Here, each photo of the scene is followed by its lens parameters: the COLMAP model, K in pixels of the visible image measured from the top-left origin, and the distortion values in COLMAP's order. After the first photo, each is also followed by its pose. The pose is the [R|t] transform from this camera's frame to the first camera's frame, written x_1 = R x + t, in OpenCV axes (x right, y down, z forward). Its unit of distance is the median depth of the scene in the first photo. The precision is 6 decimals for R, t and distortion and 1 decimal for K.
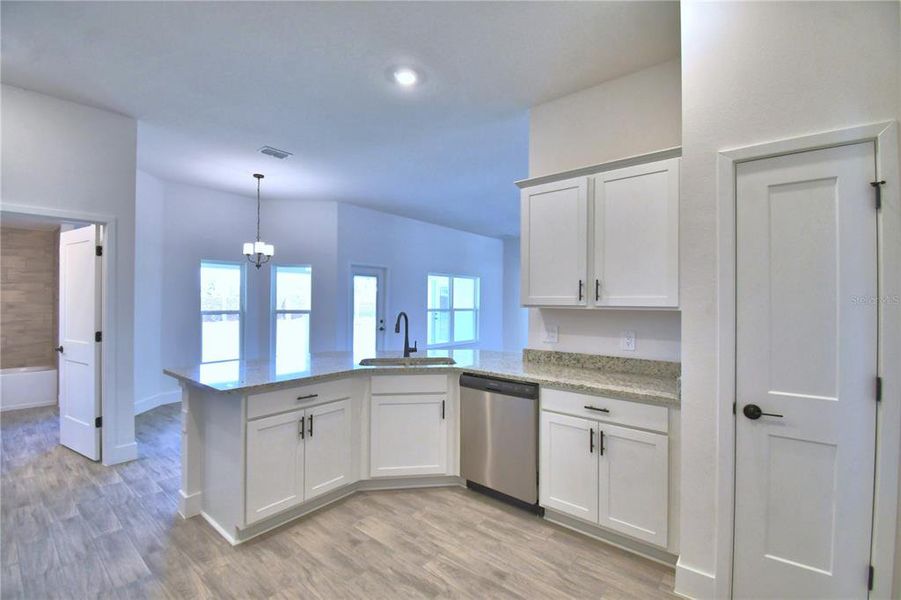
lens RADIAL K [[396.6, 0, 448.5], [0, 396.6, 298.1], [0, 0, 1]] dist [0.013113, -0.023562]
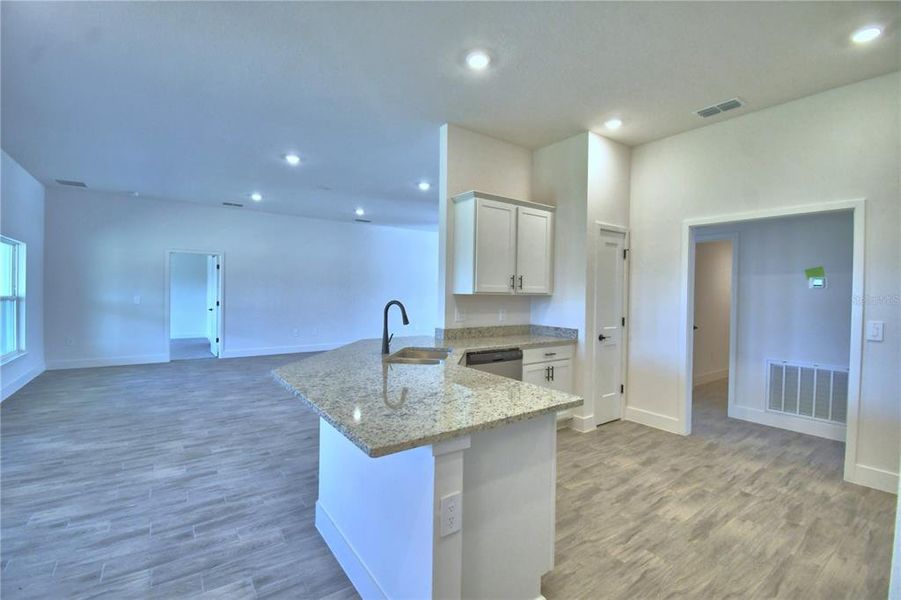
lens RADIAL K [[396.6, 0, 448.5], [0, 396.6, 298.1], [0, 0, 1]] dist [0.013113, -0.023562]
pose [[0.251407, -0.016152, 0.967747, -1.190027], [-0.019658, 0.999569, 0.021790, 0.013160], [-0.967682, -0.024502, 0.250982, 0.883903]]
